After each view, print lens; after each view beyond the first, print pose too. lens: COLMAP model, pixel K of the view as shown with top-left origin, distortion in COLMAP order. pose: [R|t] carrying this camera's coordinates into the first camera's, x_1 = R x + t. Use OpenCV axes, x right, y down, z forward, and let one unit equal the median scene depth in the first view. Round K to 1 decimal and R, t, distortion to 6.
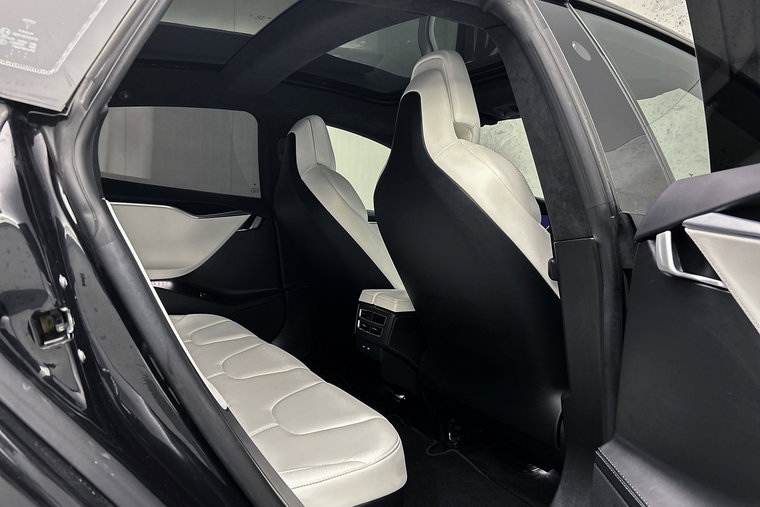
lens RADIAL K [[562.1, 0, 380.9], [0, 562.1, 258.9], [0, 0, 1]] dist [0.085891, -0.110949]
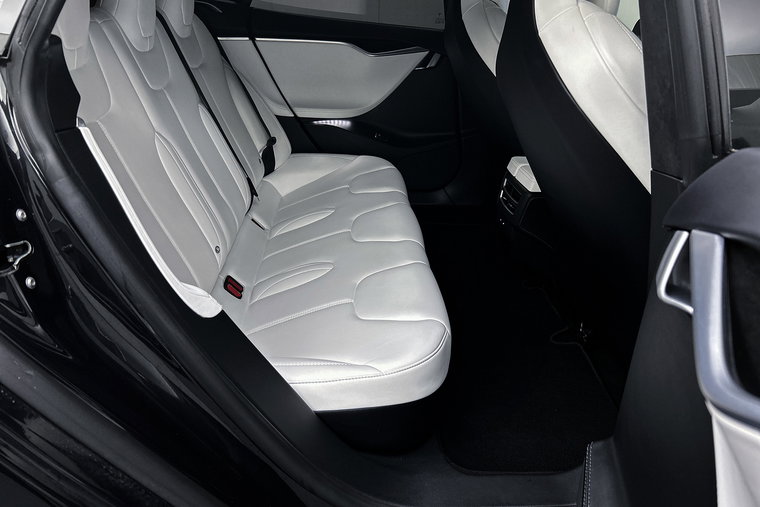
lens RADIAL K [[562.1, 0, 380.9], [0, 562.1, 258.9], [0, 0, 1]] dist [0.085891, -0.110949]
pose [[0.893795, 0.183280, -0.409316, 0.155225], [-0.036755, 0.939546, 0.340444, -0.079064], [0.446968, -0.289242, 0.846498, 0.086187]]
